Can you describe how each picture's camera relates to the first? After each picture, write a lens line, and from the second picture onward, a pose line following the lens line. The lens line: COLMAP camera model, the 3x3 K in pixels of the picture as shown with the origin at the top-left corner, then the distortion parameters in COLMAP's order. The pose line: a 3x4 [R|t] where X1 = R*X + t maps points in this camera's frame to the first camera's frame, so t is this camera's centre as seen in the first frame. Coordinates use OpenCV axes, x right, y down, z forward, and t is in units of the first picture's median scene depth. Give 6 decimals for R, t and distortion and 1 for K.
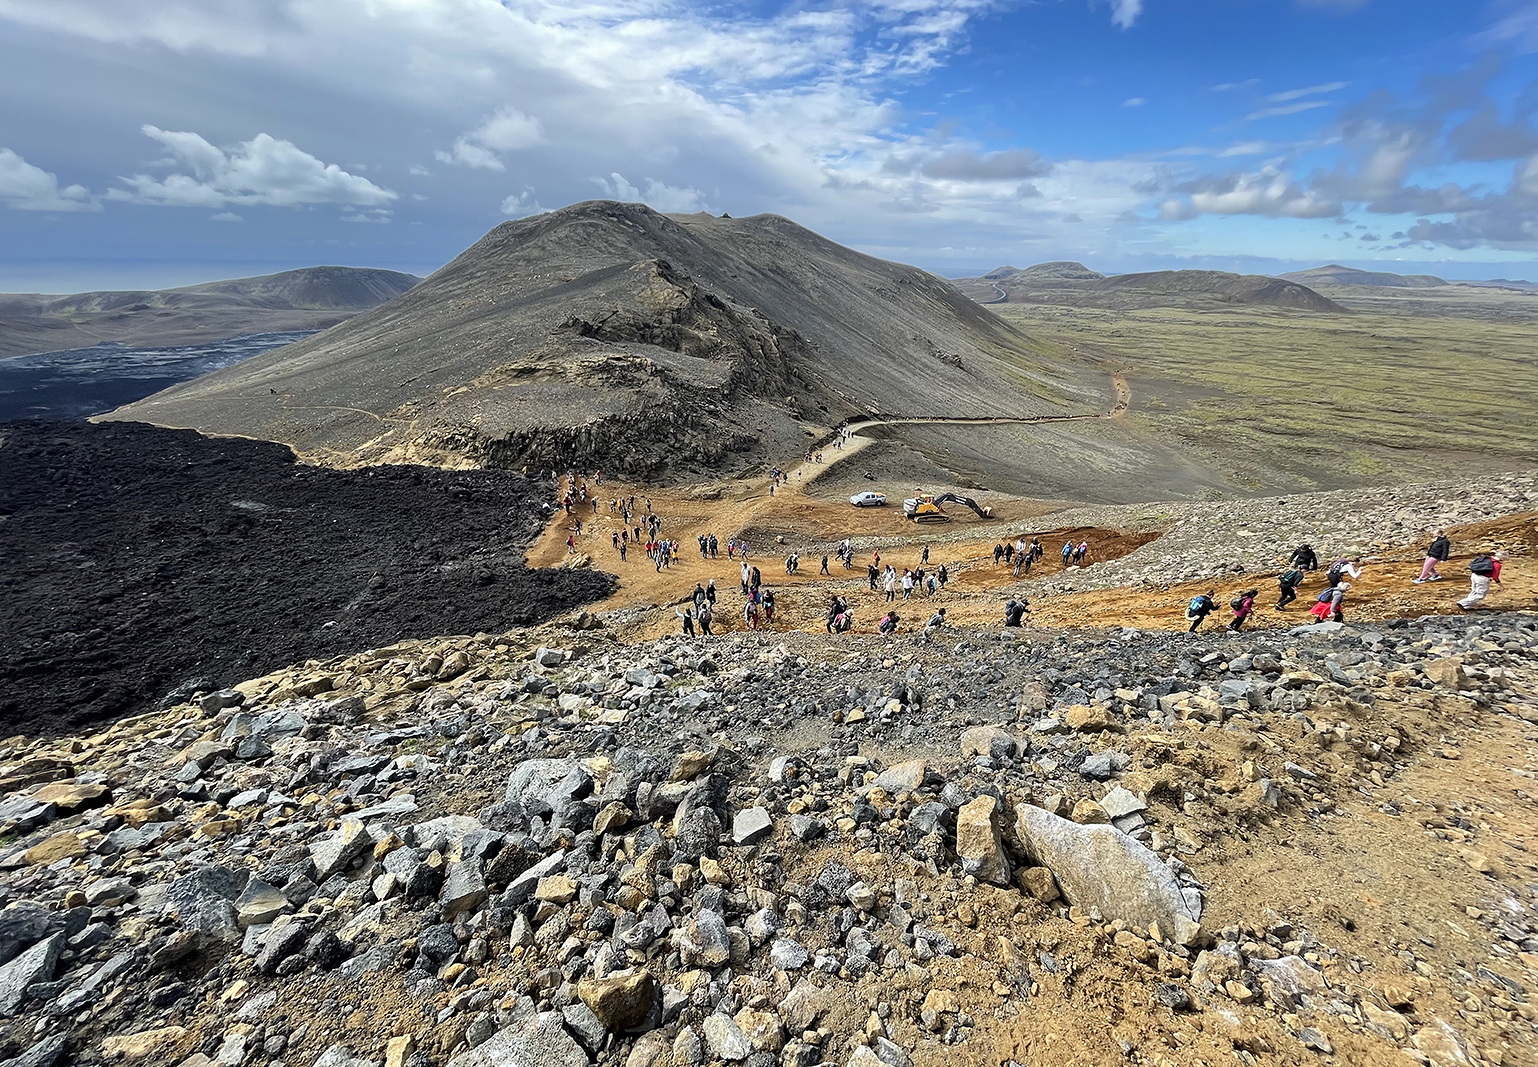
lens RADIAL K [[636.0, 0, 766.1], [0, 636.0, 517.8], [0, 0, 1]] dist [-0.008226, 0.000080]
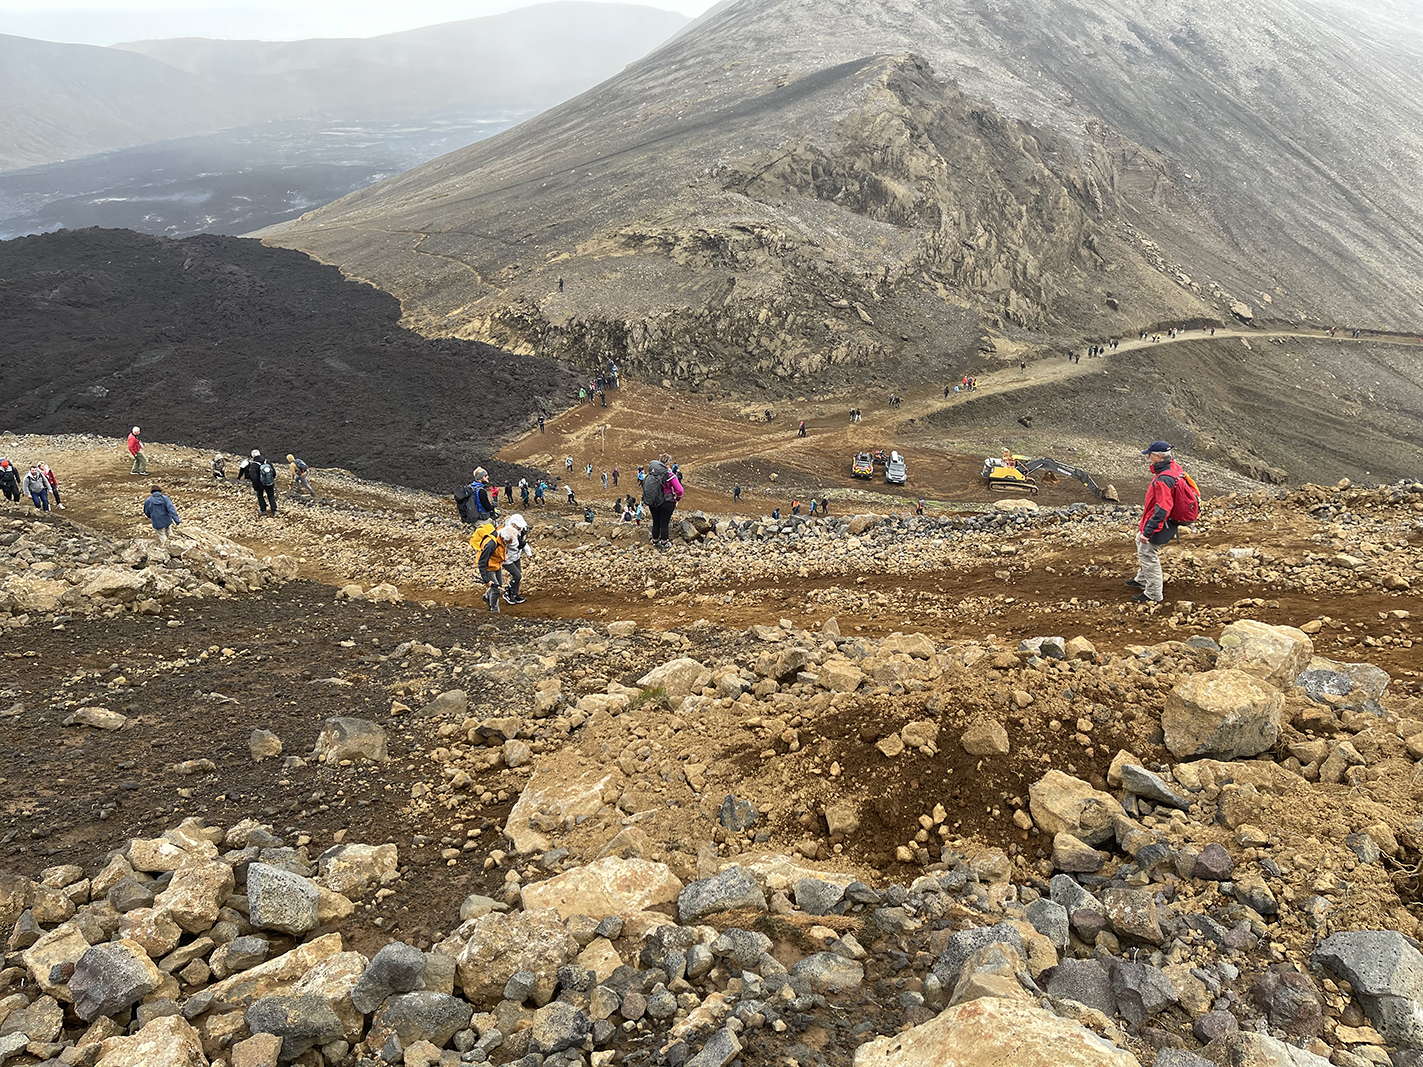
lens RADIAL K [[1050.3, 0, 711.4], [0, 1050.3, 537.1], [0, 0, 1]] dist [0.027198, -0.010895]
pose [[0.895877, 0.190906, -0.401197, 0.312030], [-0.149035, 0.979789, 0.133427, -0.038608], [0.418560, -0.059742, 0.906222, -0.223570]]
